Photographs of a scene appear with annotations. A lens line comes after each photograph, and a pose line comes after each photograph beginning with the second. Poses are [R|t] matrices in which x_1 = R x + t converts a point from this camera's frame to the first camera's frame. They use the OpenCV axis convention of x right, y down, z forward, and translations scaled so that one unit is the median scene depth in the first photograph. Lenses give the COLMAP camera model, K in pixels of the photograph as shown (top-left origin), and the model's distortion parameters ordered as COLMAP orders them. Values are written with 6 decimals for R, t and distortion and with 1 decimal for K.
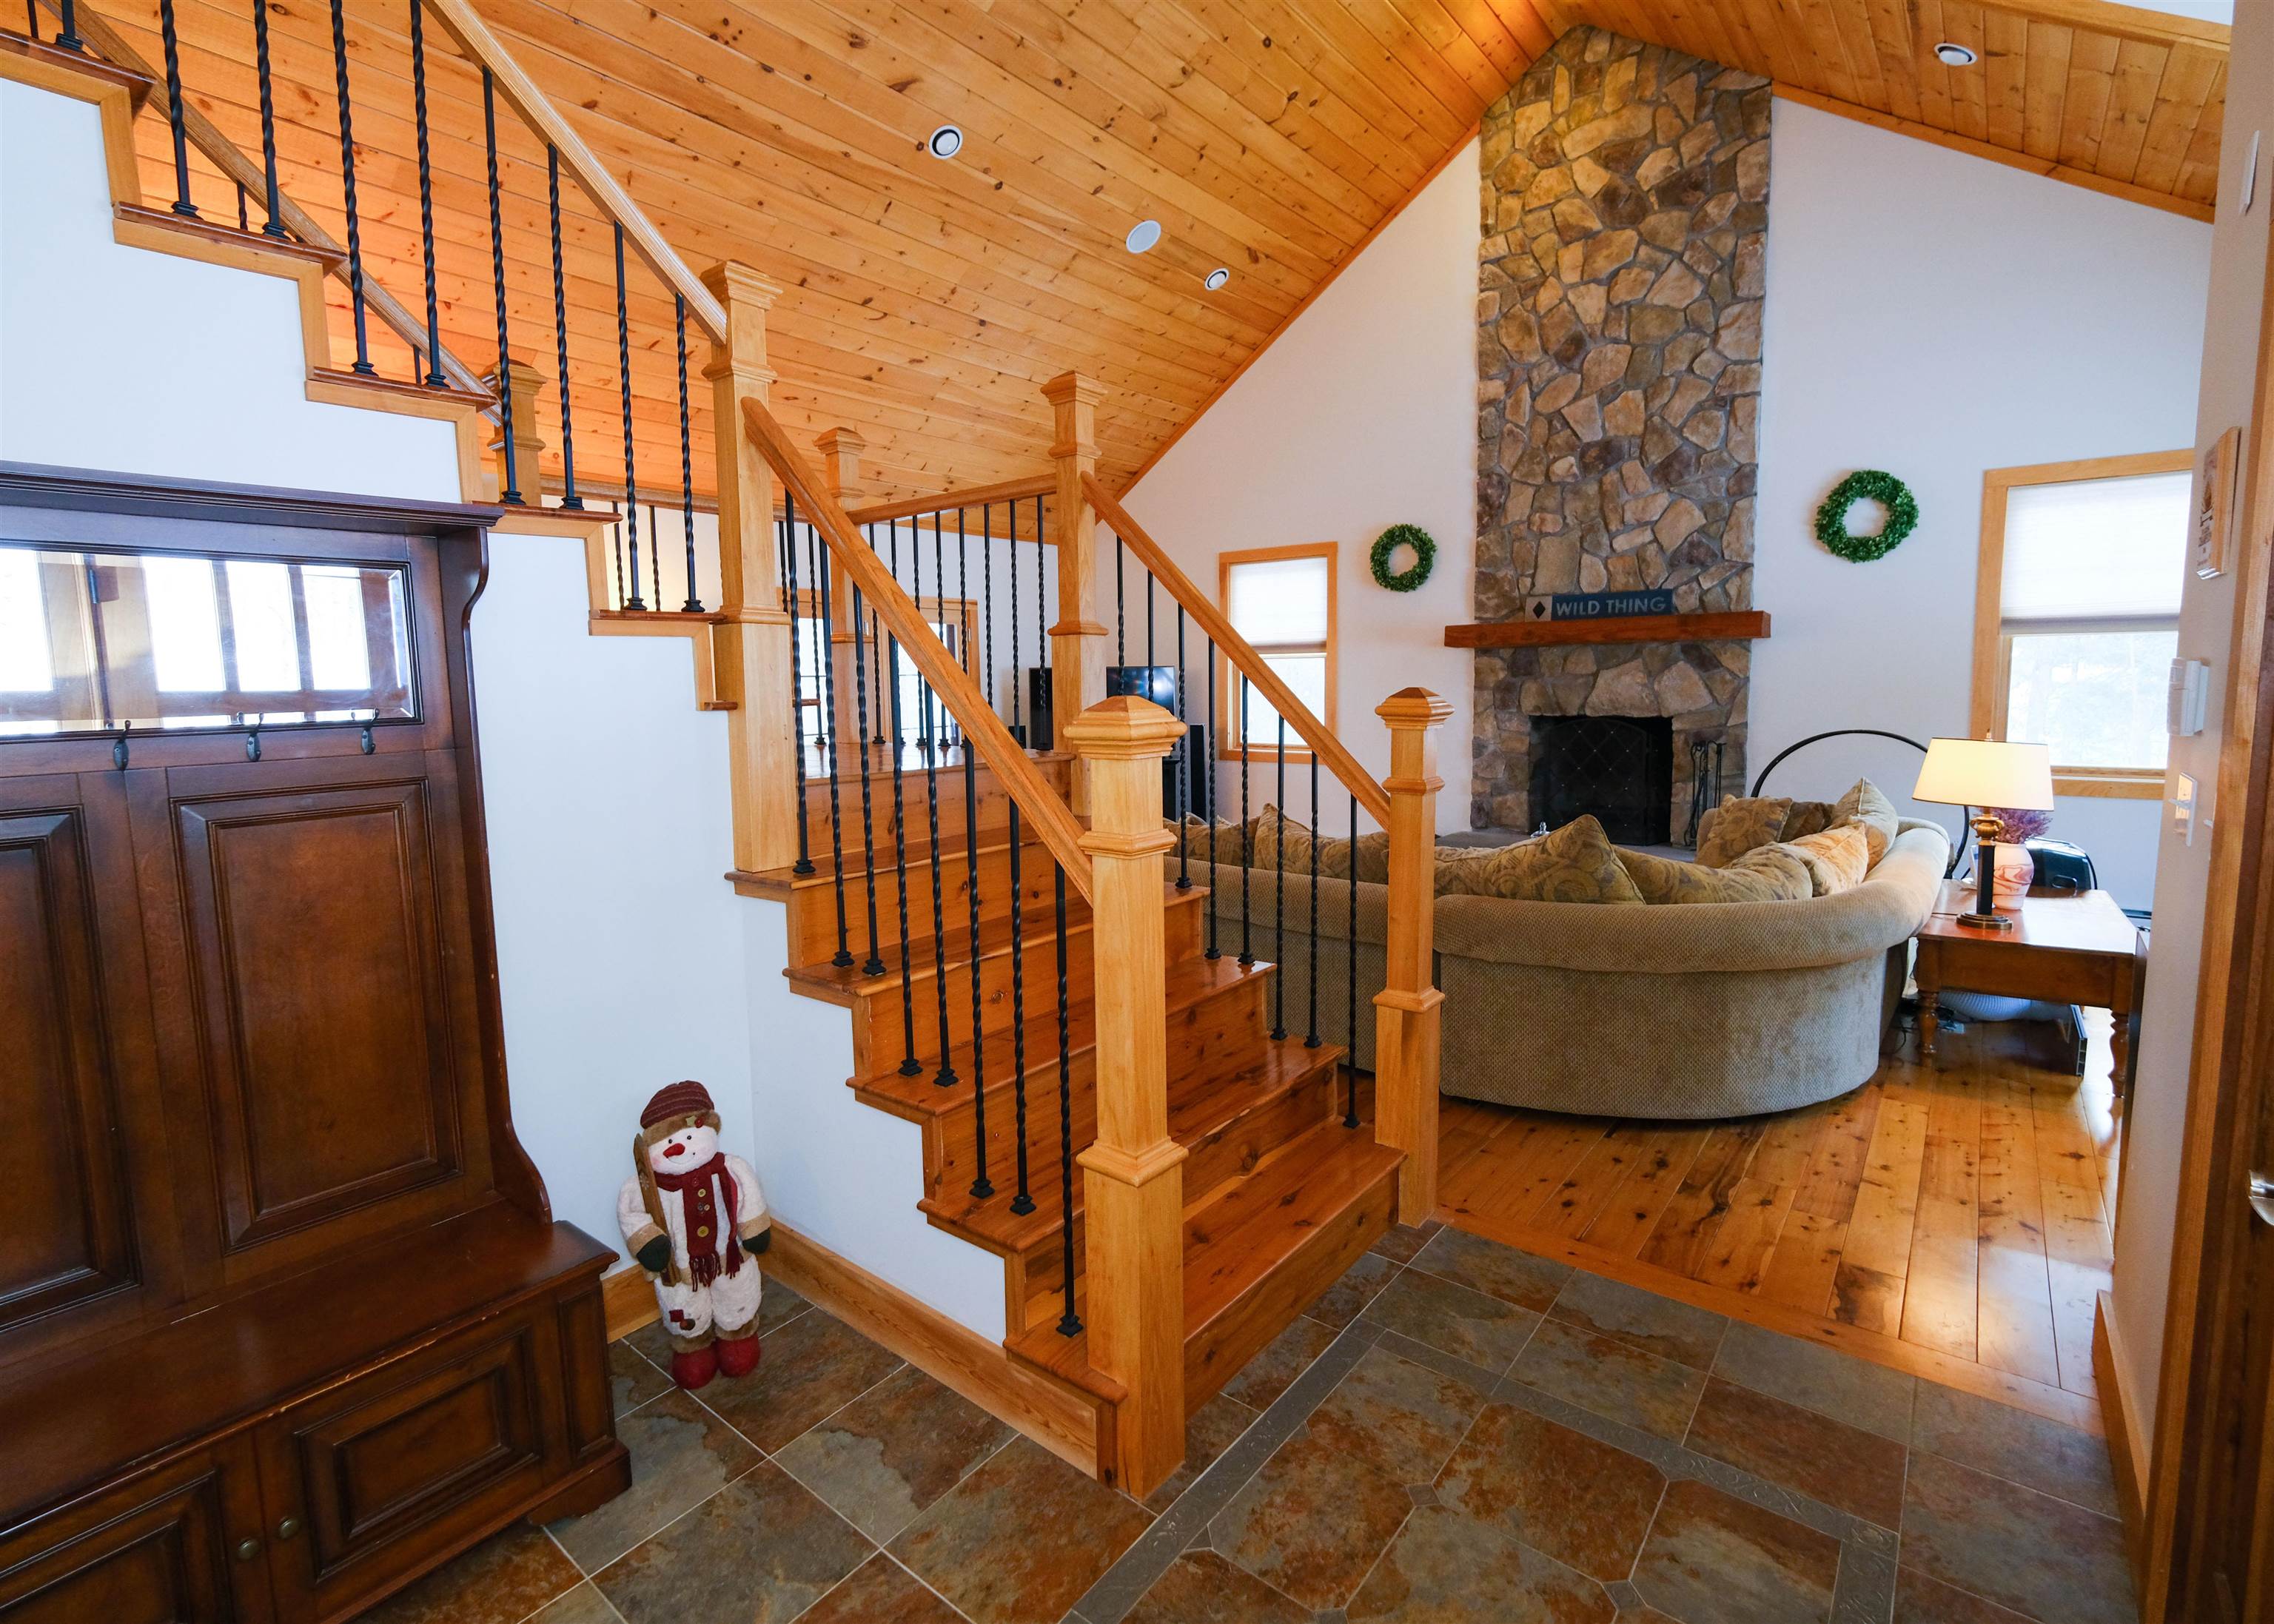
lens RADIAL K [[1066.2, 0, 1137.0], [0, 1066.2, 812.0], [0, 0, 1]] dist [0.000307, 0.000483]
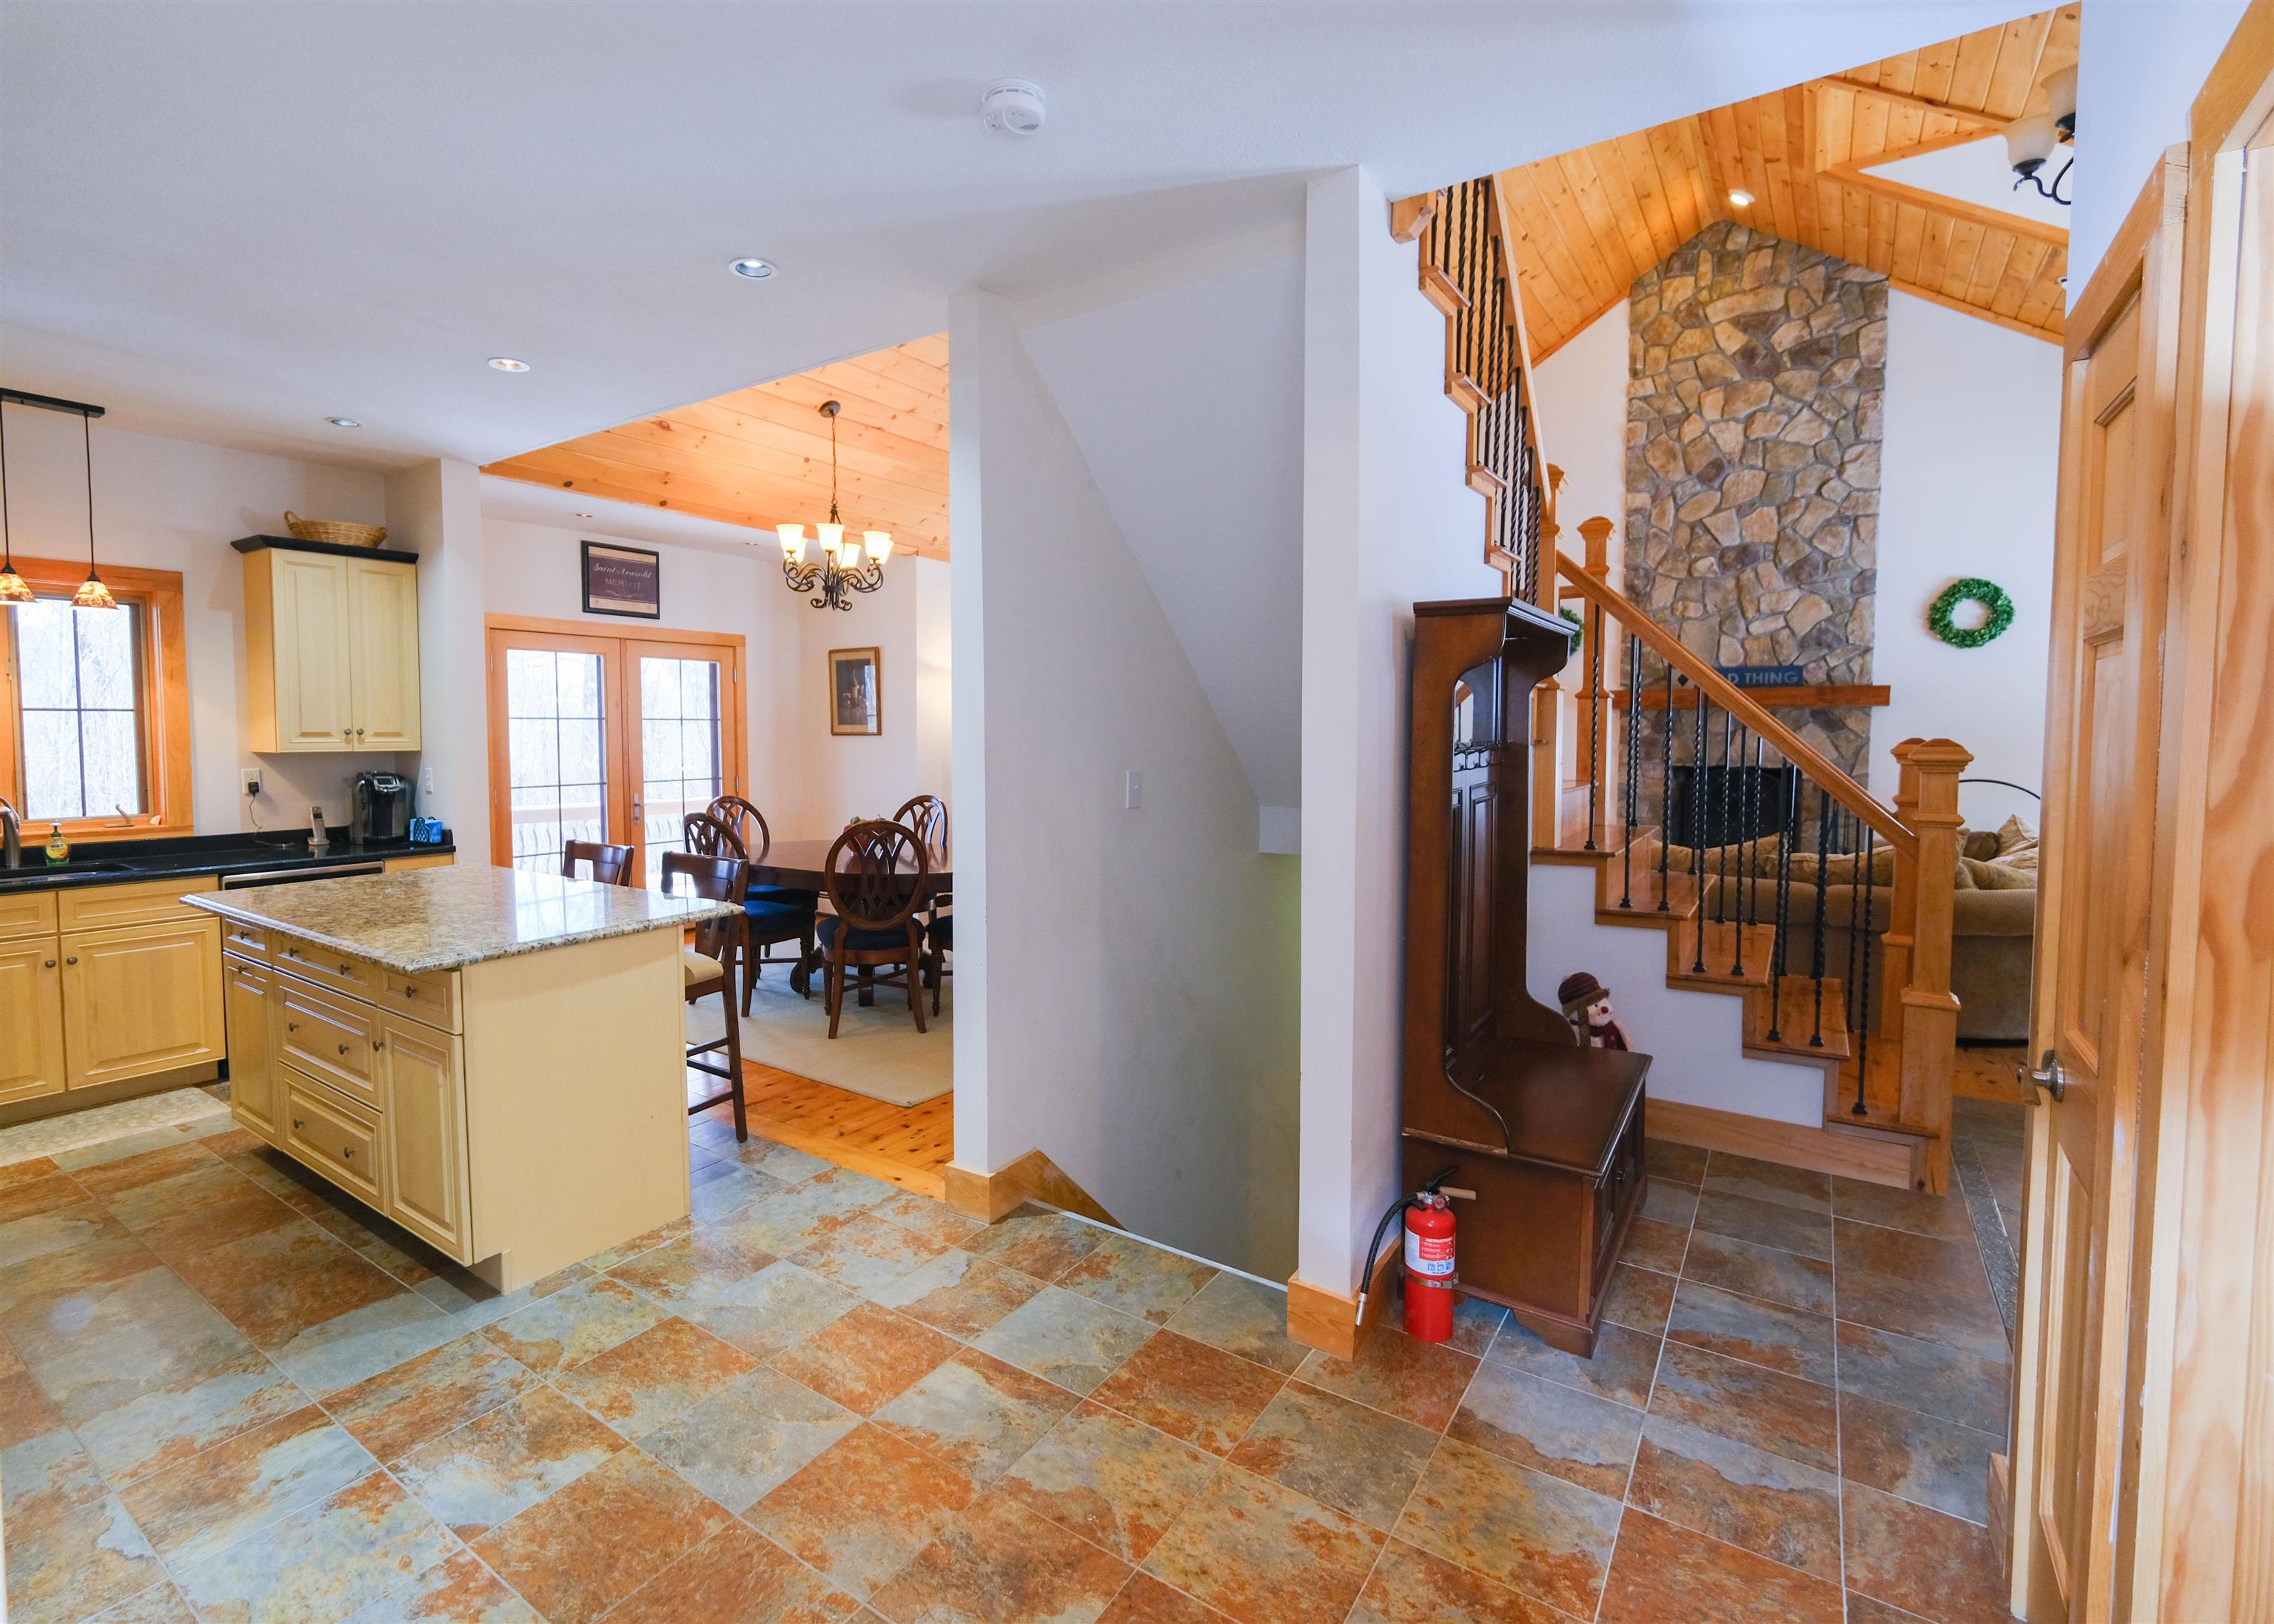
lens RADIAL K [[1064.3, 0, 1051.8], [0, 1064.3, 821.7], [0, 0, 1]] dist [-0.001732, -0.000132]
pose [[0.998731, 0.013630, 0.048485, -0.432511], [-0.011680, 0.999121, -0.040266, 0.033664], [-0.048991, 0.039649, 0.998012, -0.190668]]
